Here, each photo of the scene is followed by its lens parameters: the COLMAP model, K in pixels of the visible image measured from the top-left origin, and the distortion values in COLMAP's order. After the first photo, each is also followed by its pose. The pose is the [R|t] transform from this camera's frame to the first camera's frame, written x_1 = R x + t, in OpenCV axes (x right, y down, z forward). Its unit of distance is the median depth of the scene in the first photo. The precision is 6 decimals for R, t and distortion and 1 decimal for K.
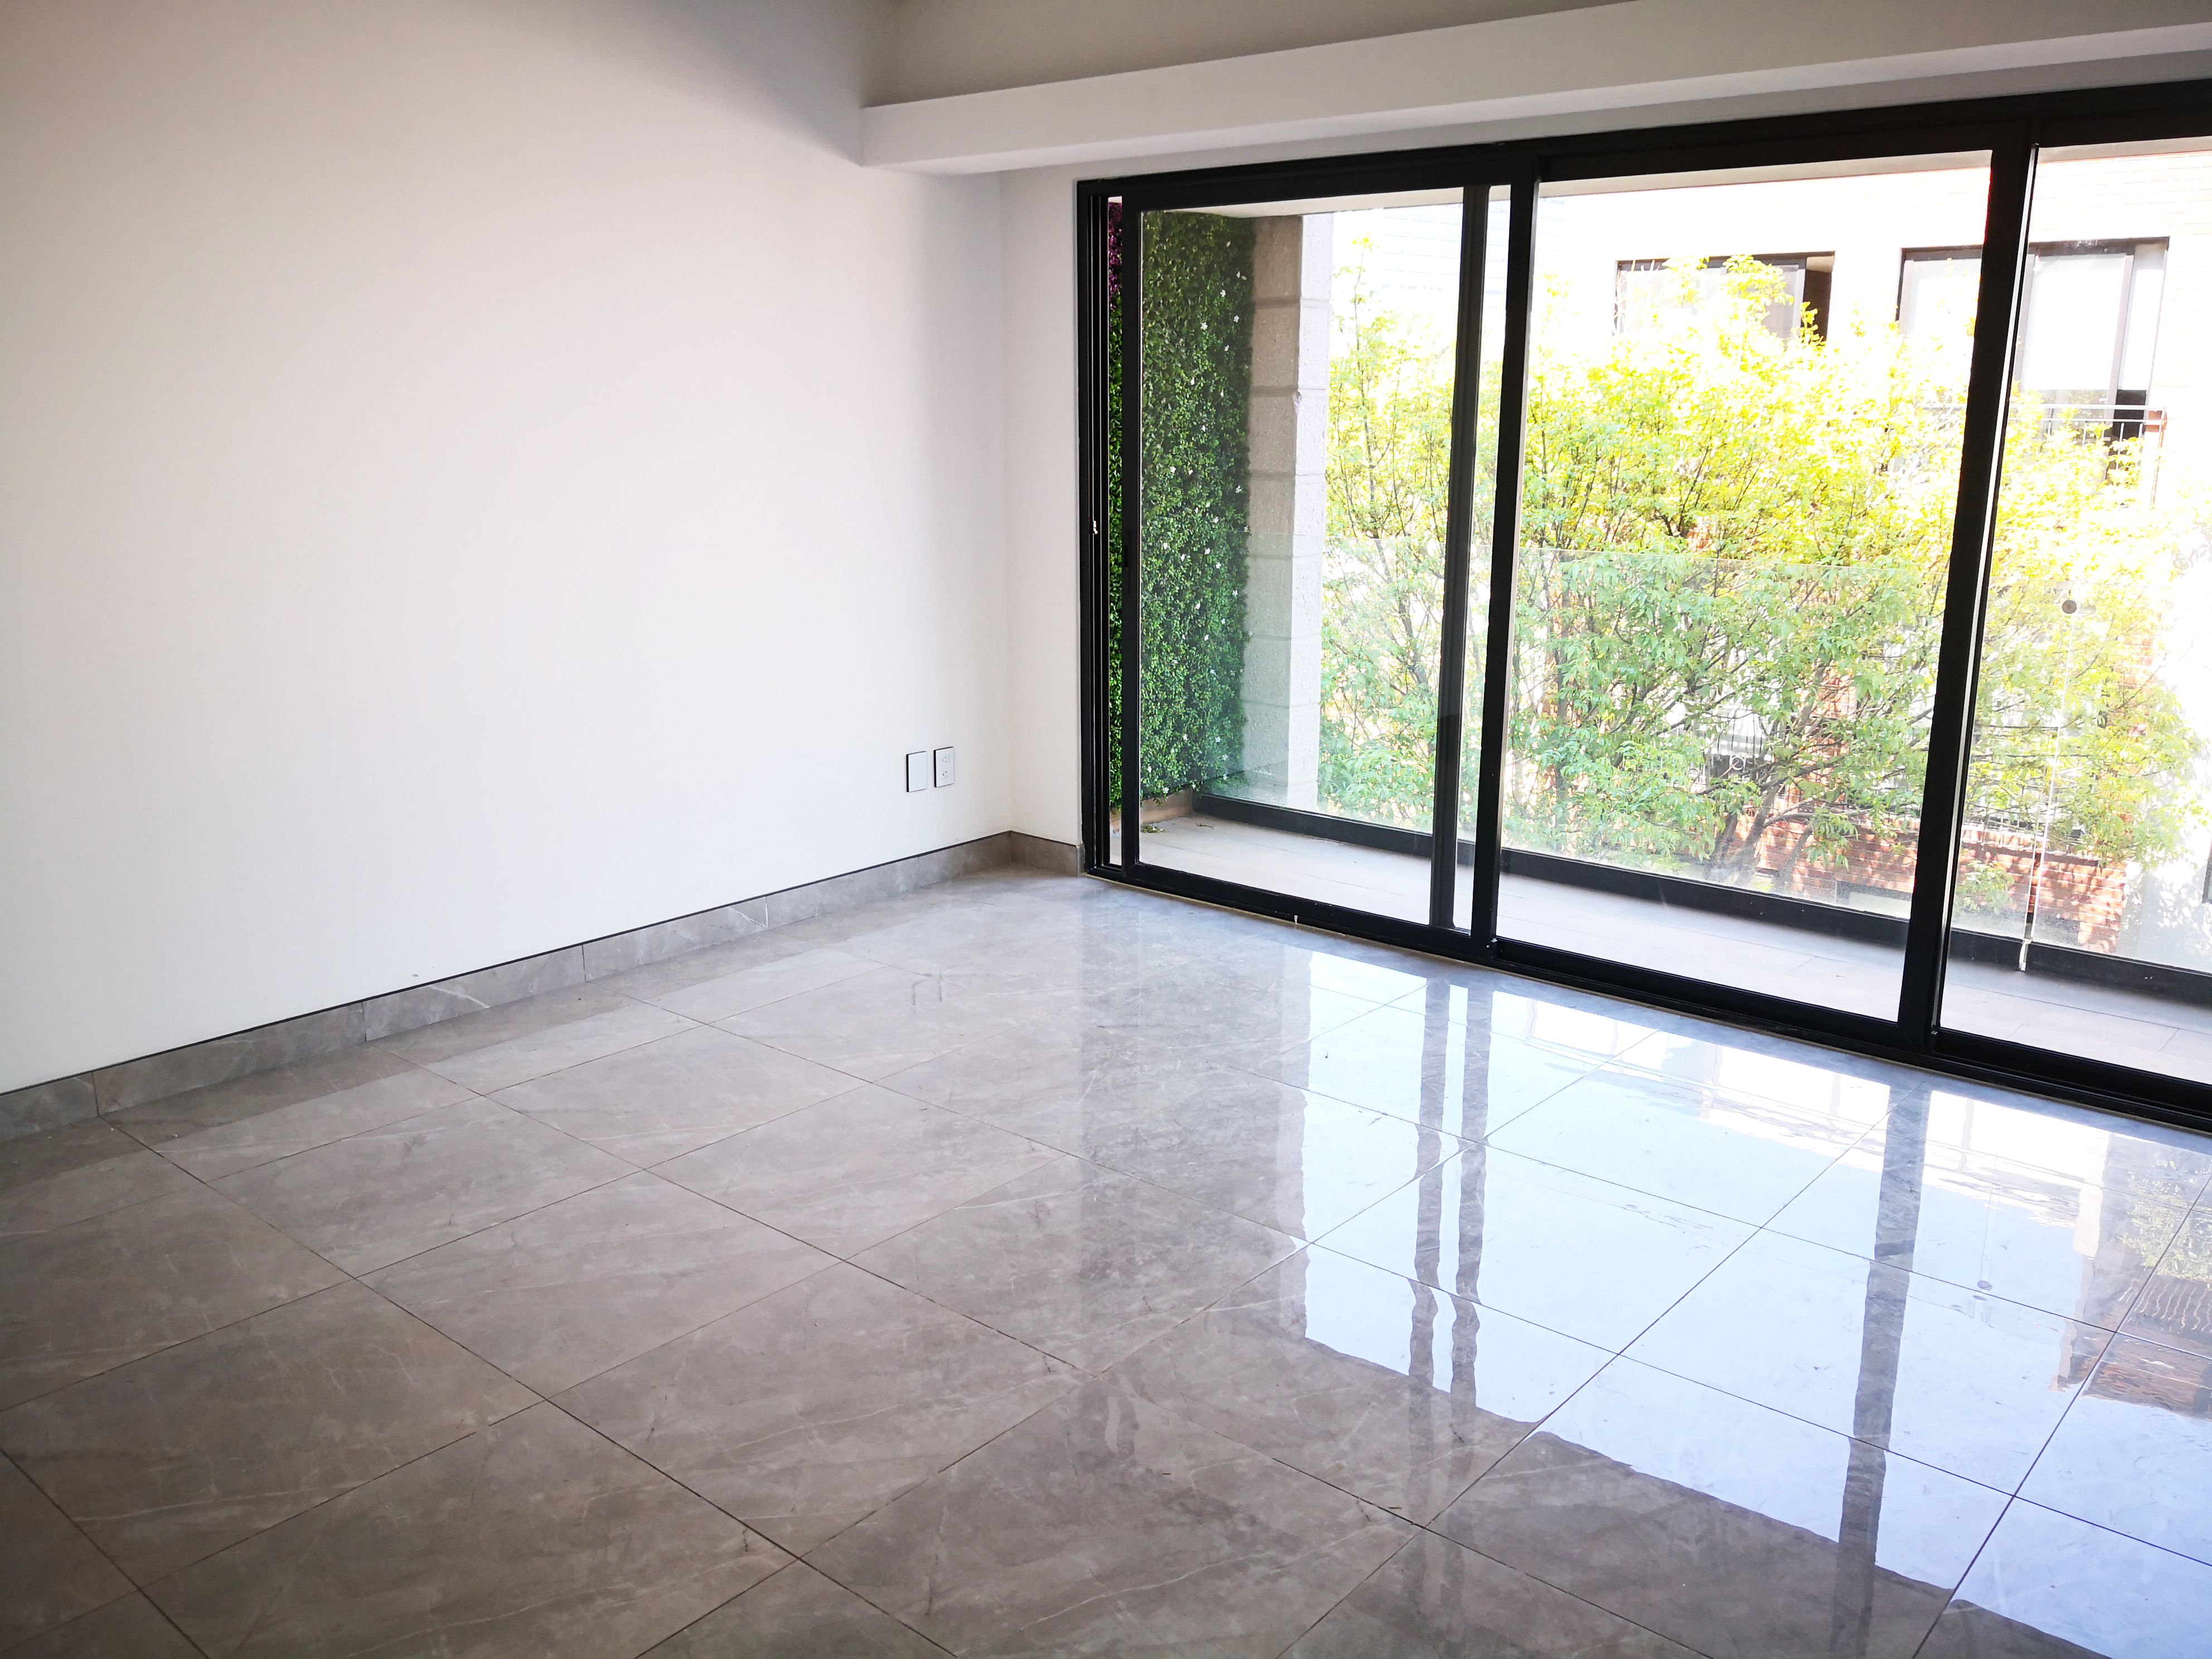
lens RADIAL K [[1824.6, 0, 1106.0], [0, 1824.6, 829.5], [0, 0, 1]] dist [0.043573, -0.115139]
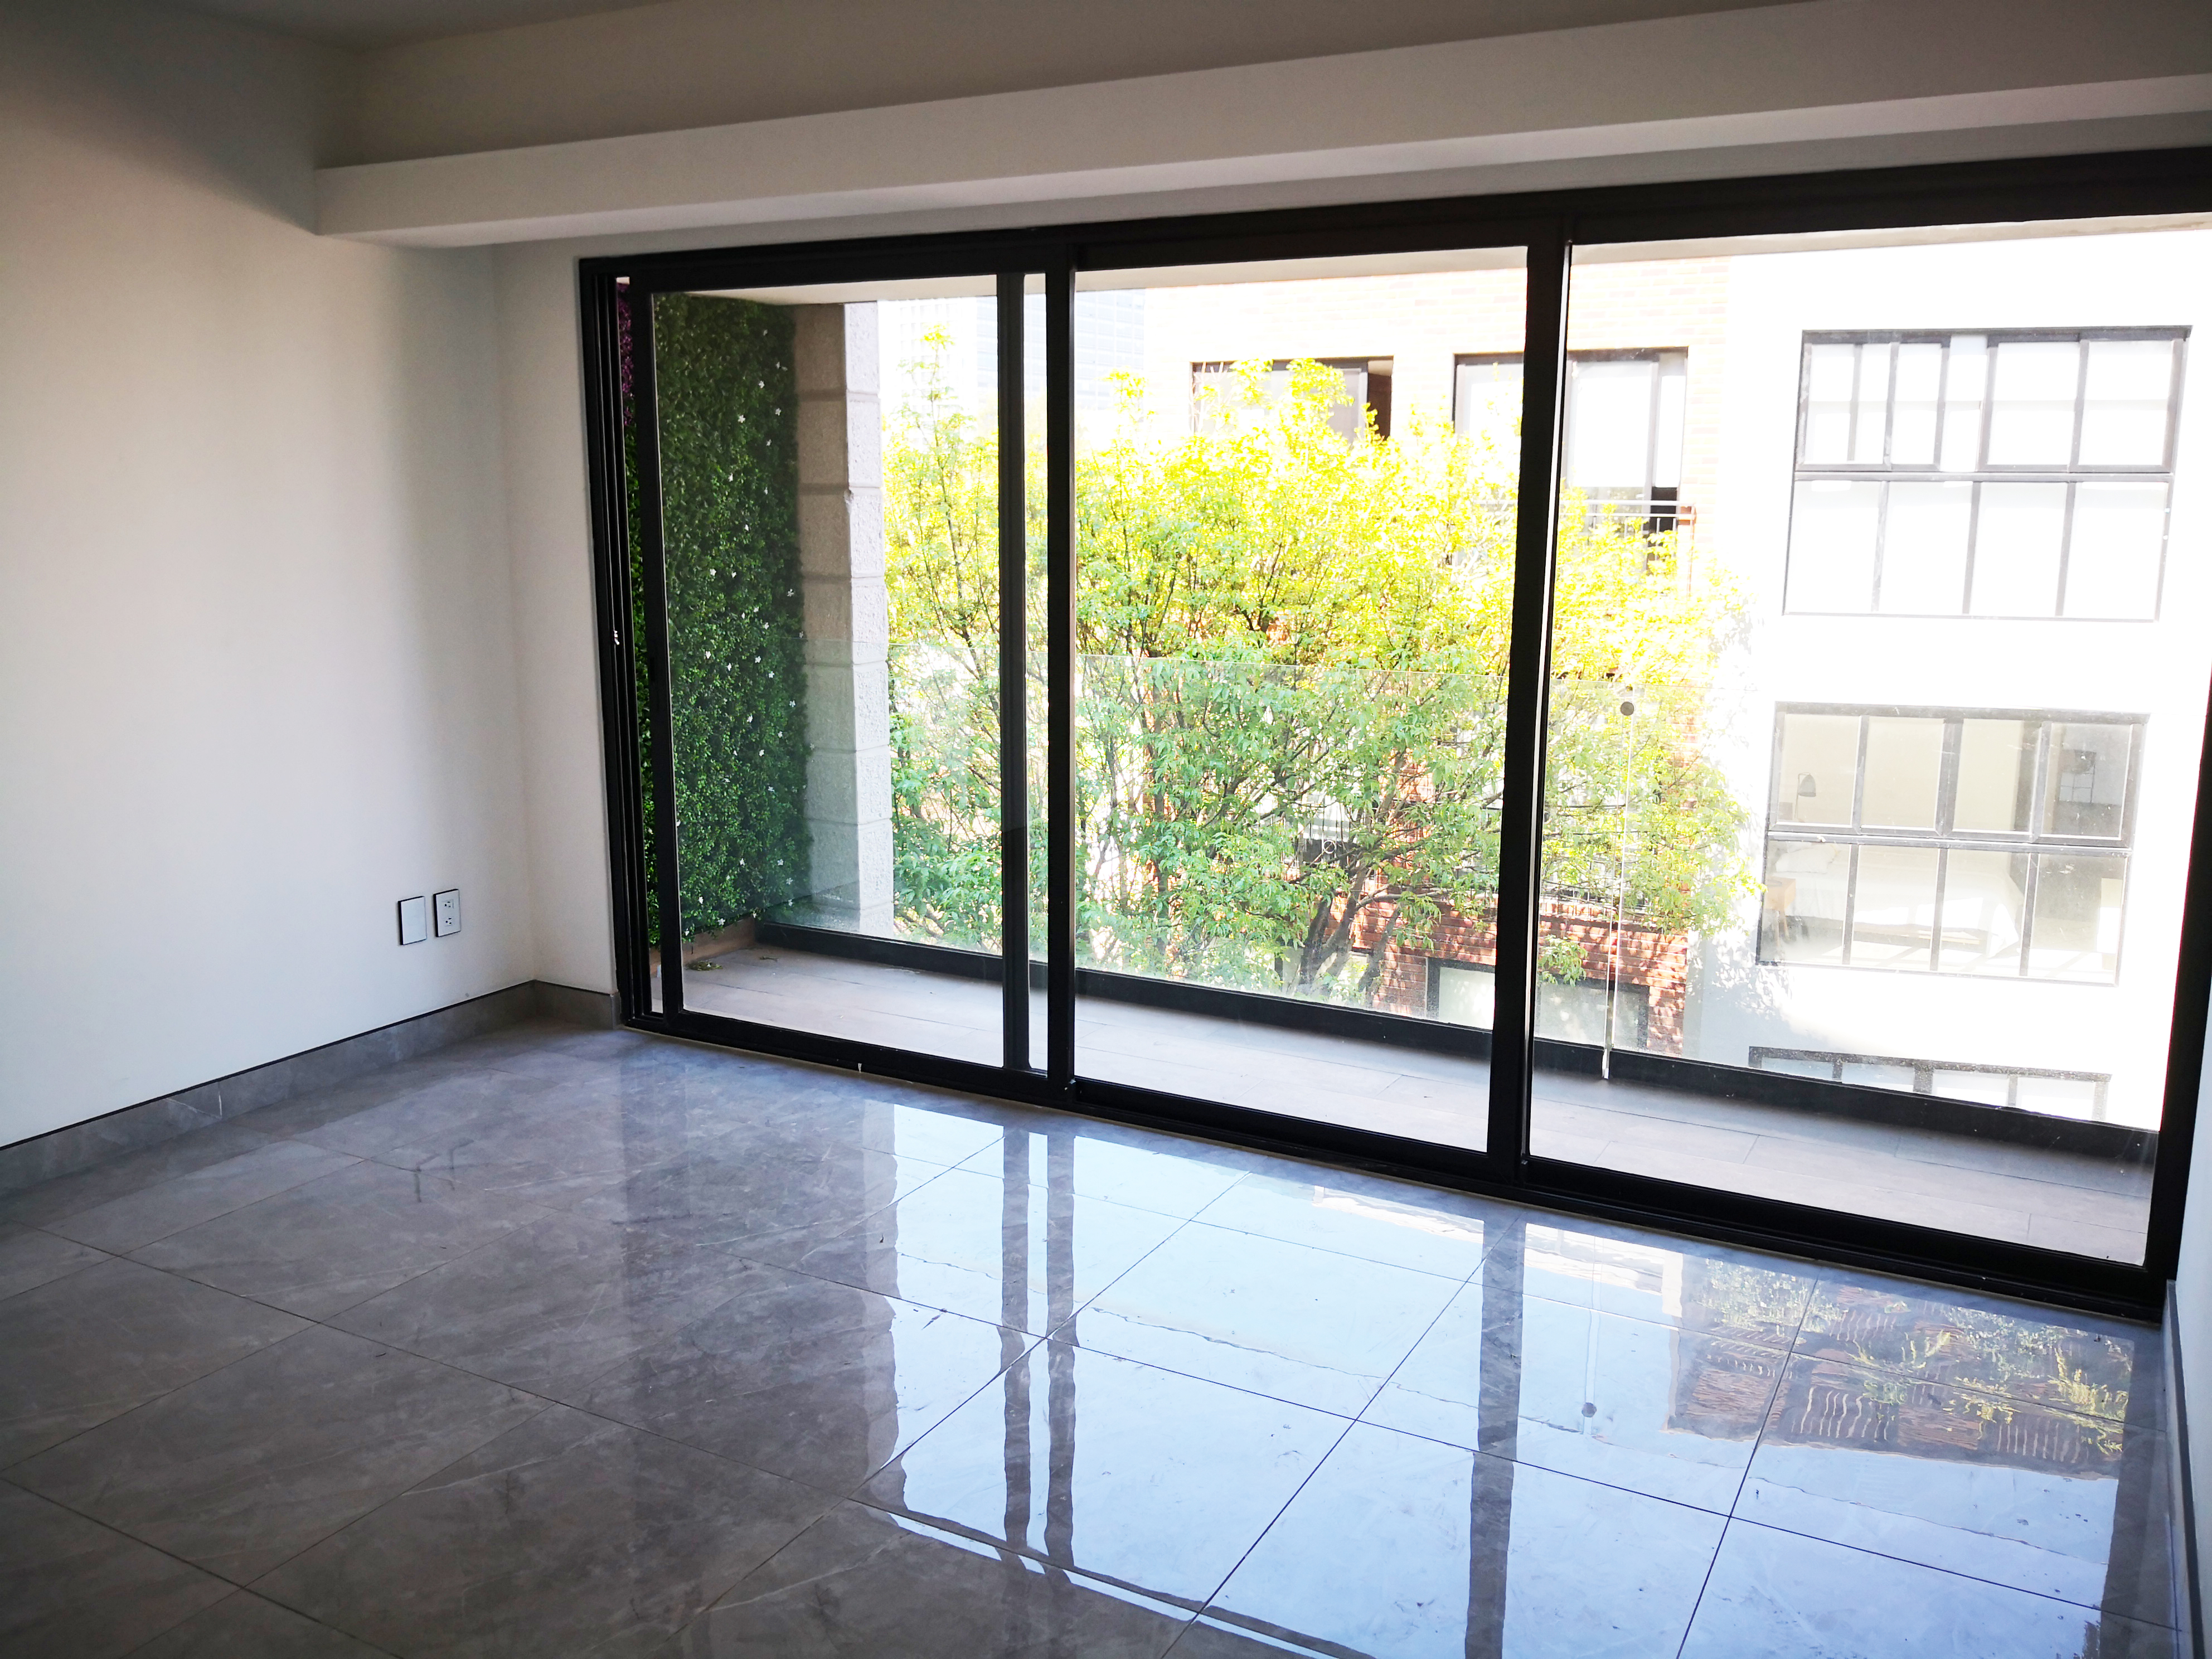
lens RADIAL K [[1794.6, 0, 1107.4], [0, 1794.6, 786.6], [0, 0, 1]] dist [0.012139, -0.011312]
pose [[0.978683, -0.031712, 0.202912, 0.043911], [0.045585, 0.996904, -0.064065, -0.023794], [-0.200252, 0.071949, 0.977099, 0.090931]]
